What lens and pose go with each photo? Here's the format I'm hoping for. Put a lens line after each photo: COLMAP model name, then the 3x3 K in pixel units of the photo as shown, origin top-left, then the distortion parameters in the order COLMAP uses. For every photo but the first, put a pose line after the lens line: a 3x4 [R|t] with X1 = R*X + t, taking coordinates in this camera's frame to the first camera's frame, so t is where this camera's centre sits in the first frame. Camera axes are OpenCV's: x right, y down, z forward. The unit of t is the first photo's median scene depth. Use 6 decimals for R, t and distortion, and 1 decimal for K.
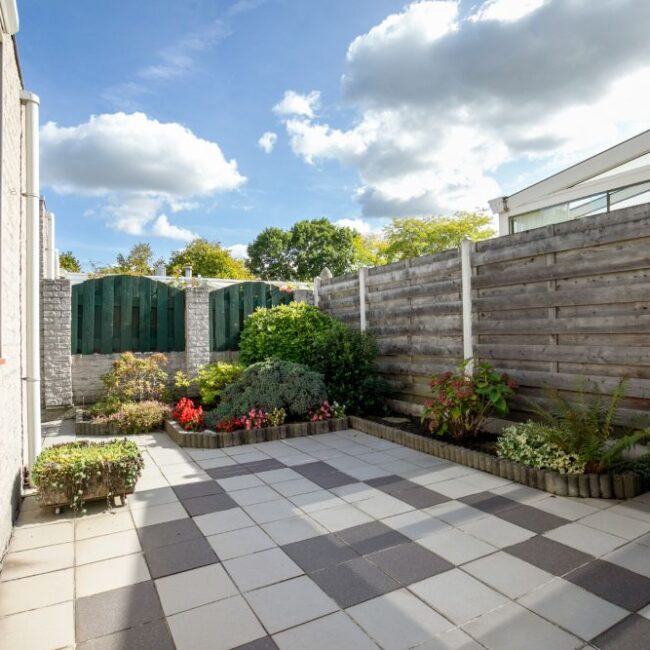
lens RADIAL K [[452.2, 0, 325.1], [0, 452.2, 329.4], [0, 0, 1]] dist [0.021174, -0.005051]
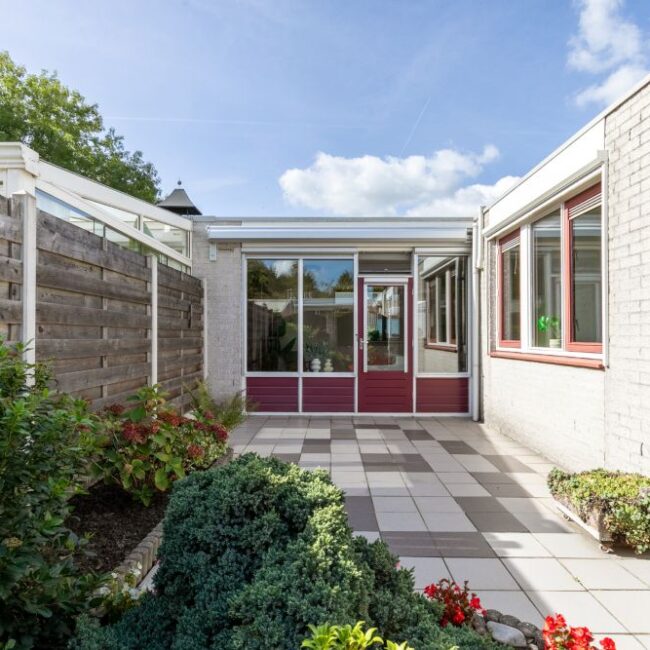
lens RADIAL K [[452.2, 0, 317.5], [0, 452.2, 330.0], [0, 0, 1]] dist [0.021174, -0.005051]
pose [[-0.853460, 0.021823, 0.520702, -0.381632], [0.005908, 0.999464, -0.032204, -0.009355], [-0.521126, -0.024409, -0.853131, 1.638355]]
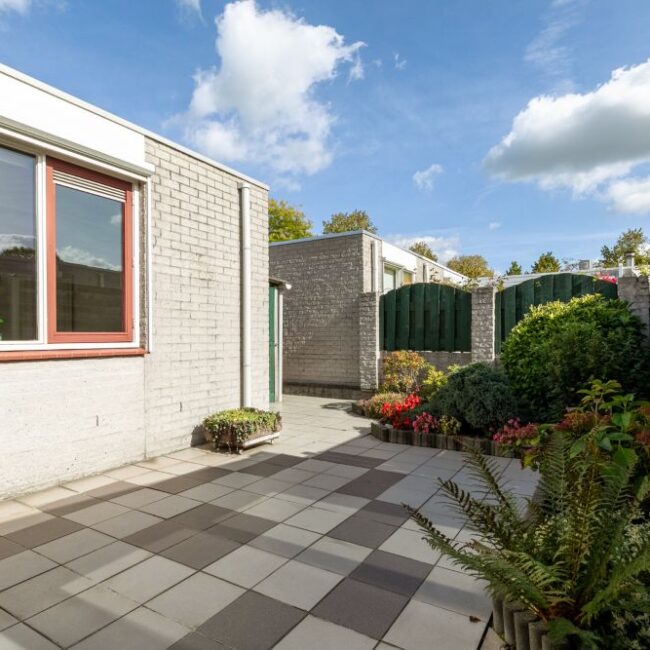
lens RADIAL K [[452.2, 0, 340.8], [0, 452.2, 326.7], [0, 0, 1]] dist [0.021174, -0.005051]
pose [[0.496310, -0.004730, -0.868133, 0.741985], [0.008519, 0.999964, -0.000579, -0.017576], [0.868104, -0.007108, 0.496332, 0.416291]]
